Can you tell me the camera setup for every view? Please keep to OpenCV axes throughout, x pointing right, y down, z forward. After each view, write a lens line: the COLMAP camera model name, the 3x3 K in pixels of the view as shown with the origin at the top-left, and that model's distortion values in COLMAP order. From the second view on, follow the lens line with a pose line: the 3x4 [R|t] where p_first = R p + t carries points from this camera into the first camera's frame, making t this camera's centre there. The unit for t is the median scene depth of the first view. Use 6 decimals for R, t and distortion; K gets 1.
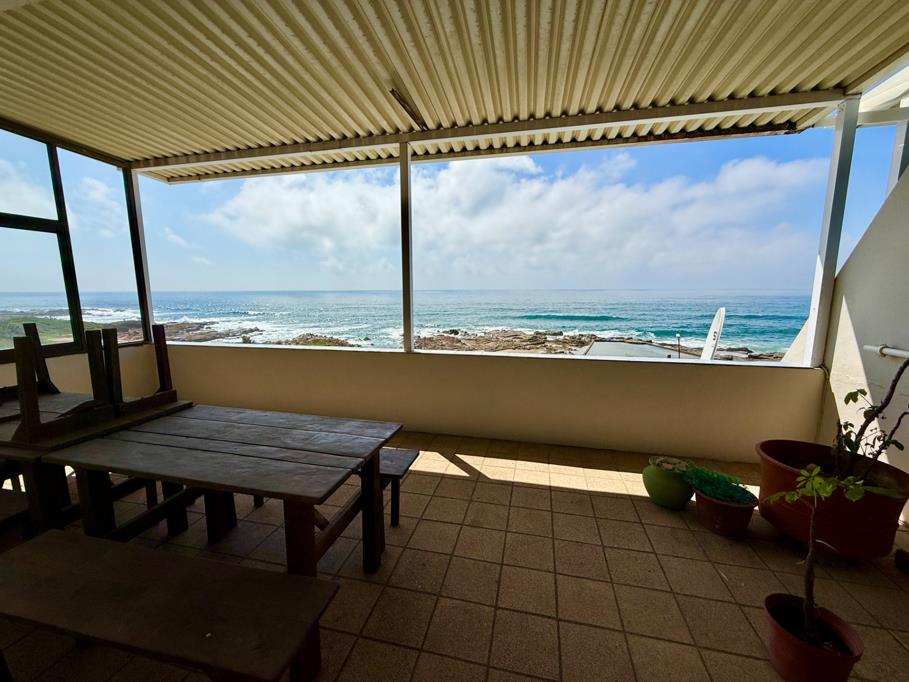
lens RADIAL K [[365.1, 0, 450.3], [0, 365.1, 342.9], [0, 0, 1]] dist [-0.003025, -0.000174]
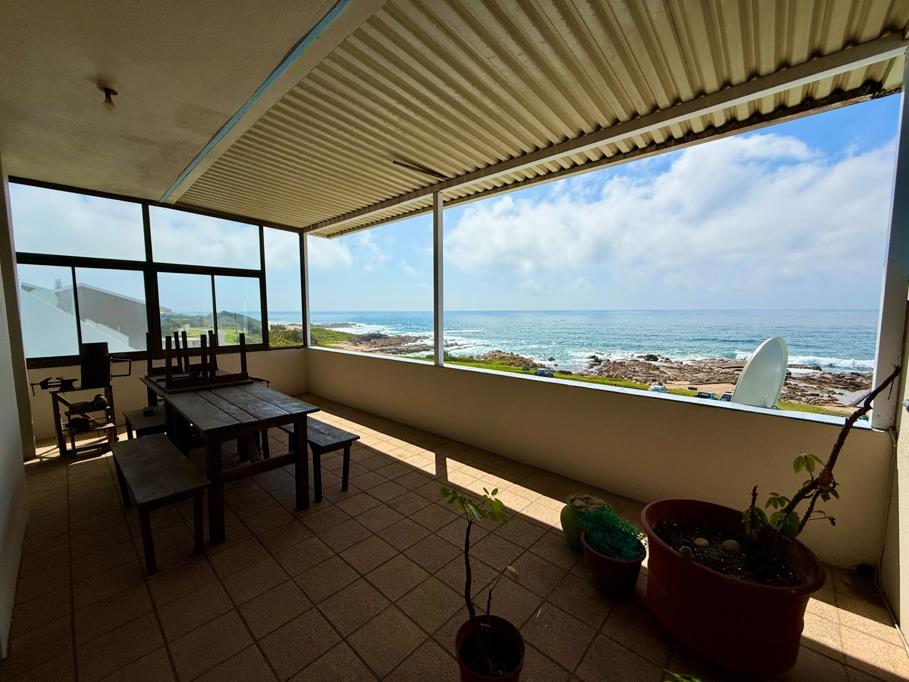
lens RADIAL K [[365.1, 0, 450.3], [0, 365.1, 342.9], [0, 0, 1]] dist [-0.003025, -0.000174]
pose [[0.867492, 0.045322, -0.495382, 0.524047], [-0.071717, 0.996832, -0.034390, -0.010151], [0.492254, 0.065360, 0.867994, 0.000908]]
